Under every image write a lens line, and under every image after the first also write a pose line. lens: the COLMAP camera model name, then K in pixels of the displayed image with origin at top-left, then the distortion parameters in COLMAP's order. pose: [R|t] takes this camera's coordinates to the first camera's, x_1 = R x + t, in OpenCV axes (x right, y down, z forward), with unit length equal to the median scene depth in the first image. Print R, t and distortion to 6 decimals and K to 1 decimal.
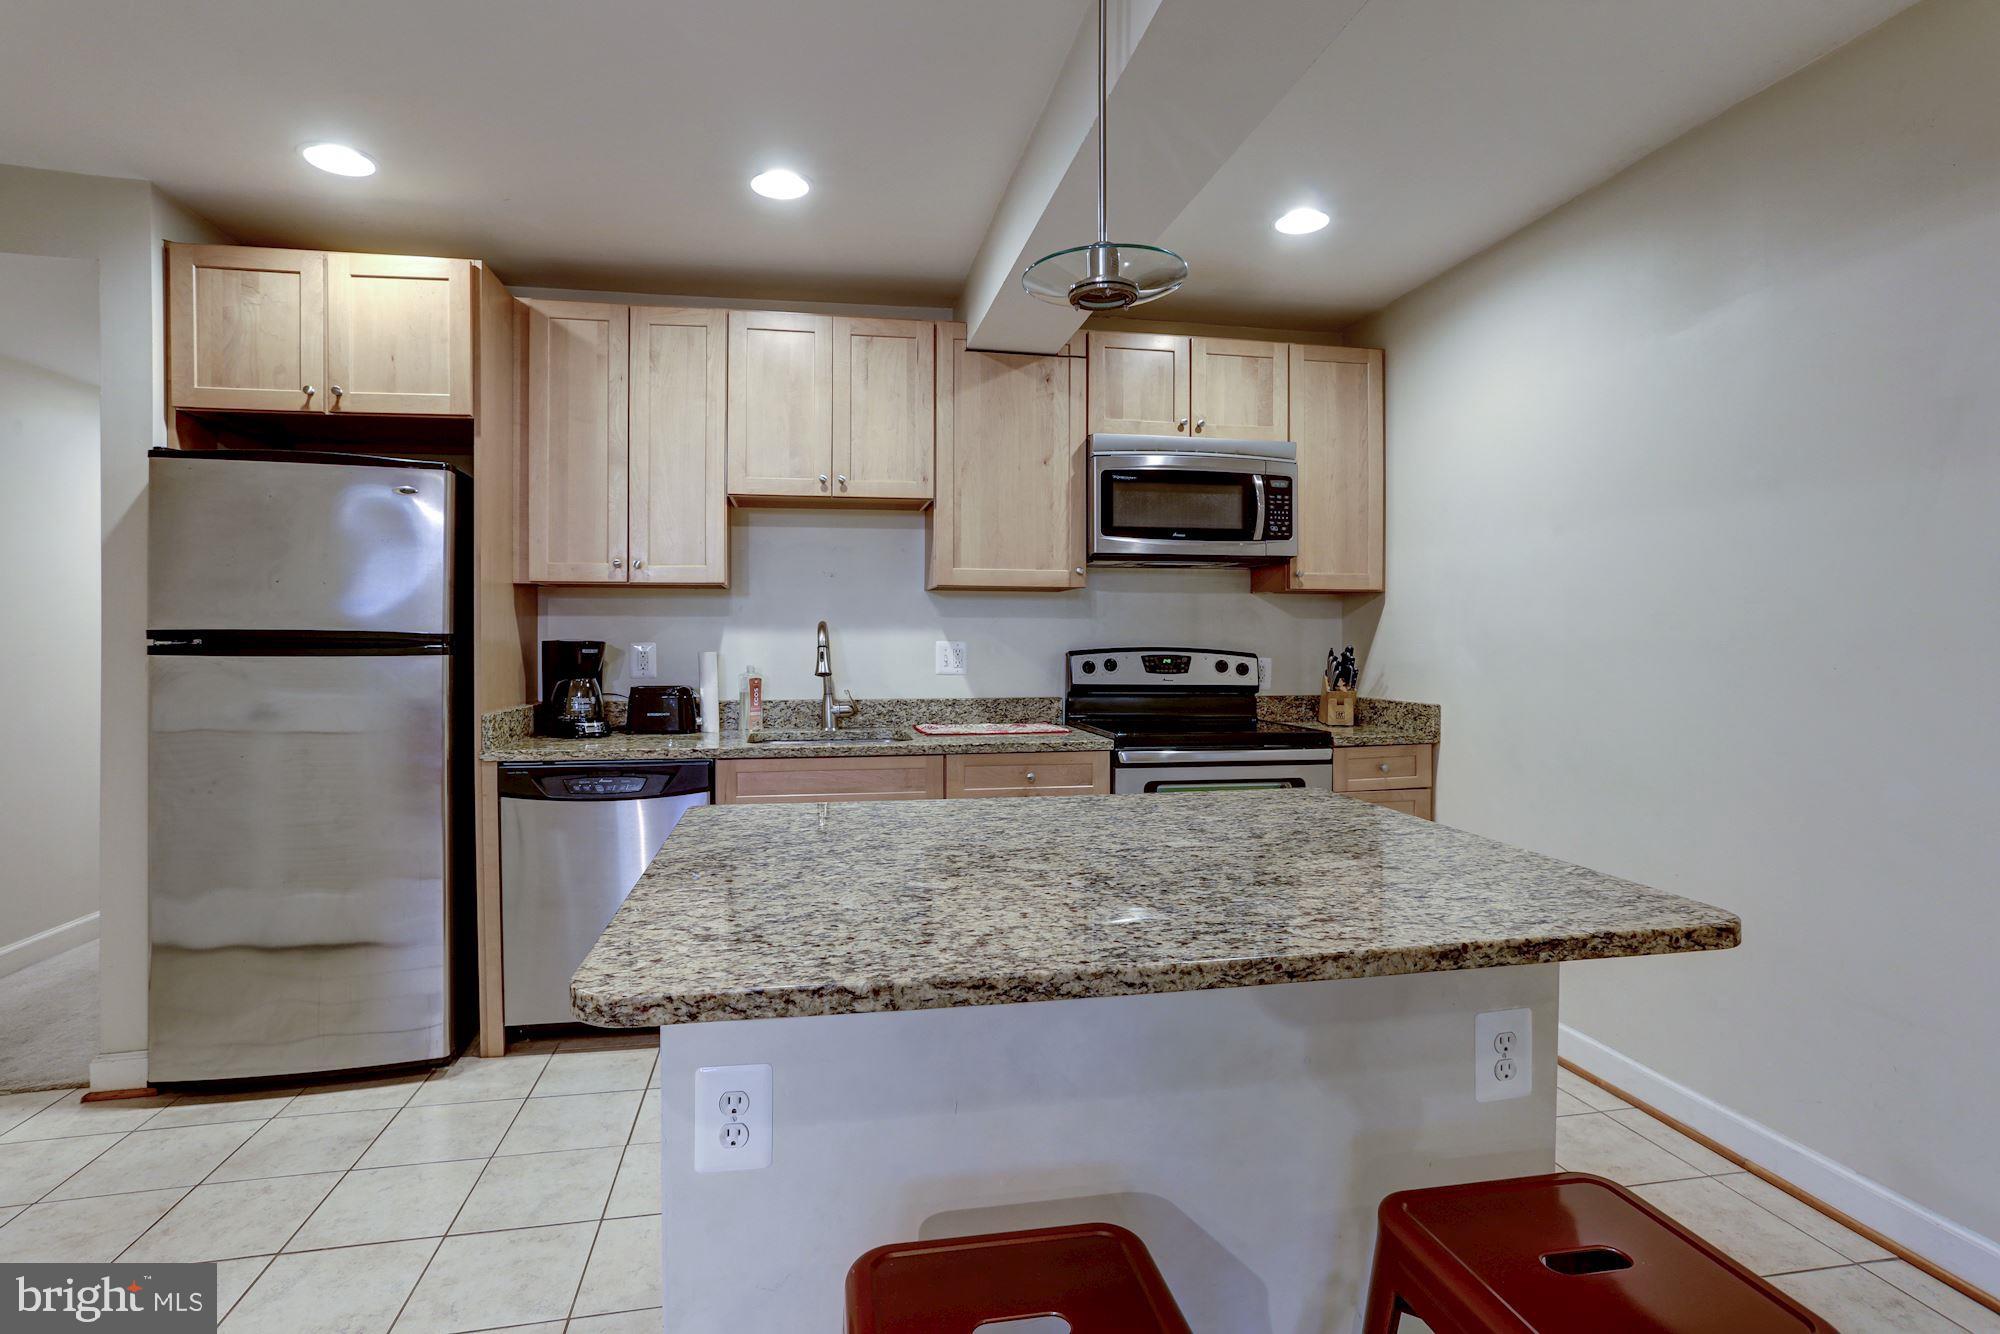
lens RADIAL K [[969.7, 0, 995.4], [0, 969.7, 654.4], [0, 0, 1]] dist [-0.028995, 0.013212]
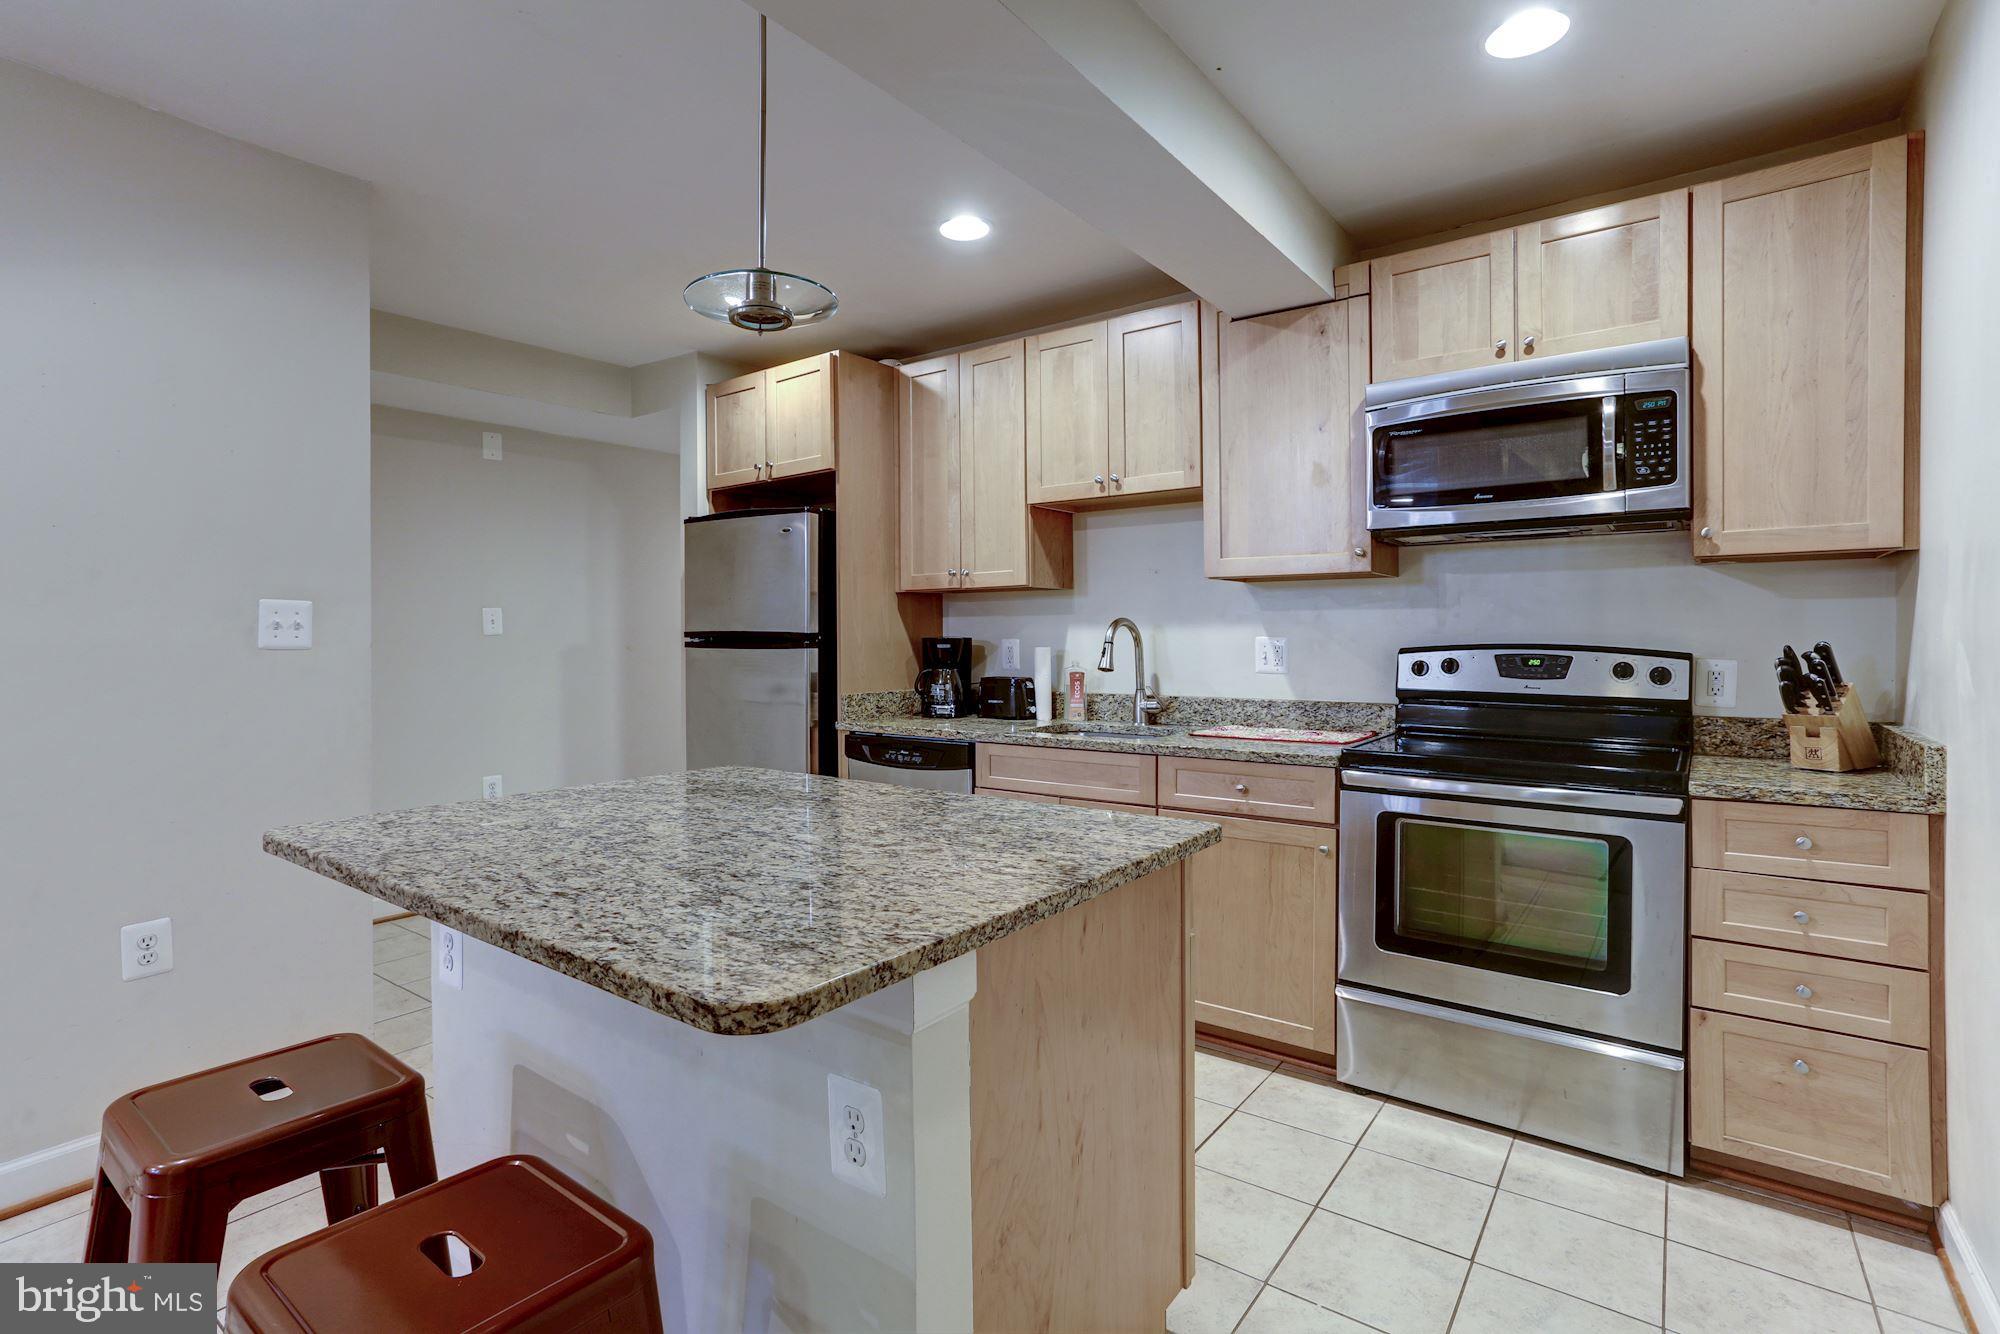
lens RADIAL K [[969.7, 0, 995.6], [0, 969.7, 650.8], [0, 0, 1]] dist [-0.028995, 0.013212]
pose [[0.679965, 0.006809, -0.733213, 0.484858], [-0.007247, 0.999970, 0.002565, -0.001101], [0.733209, 0.003569, 0.679994, 0.208026]]
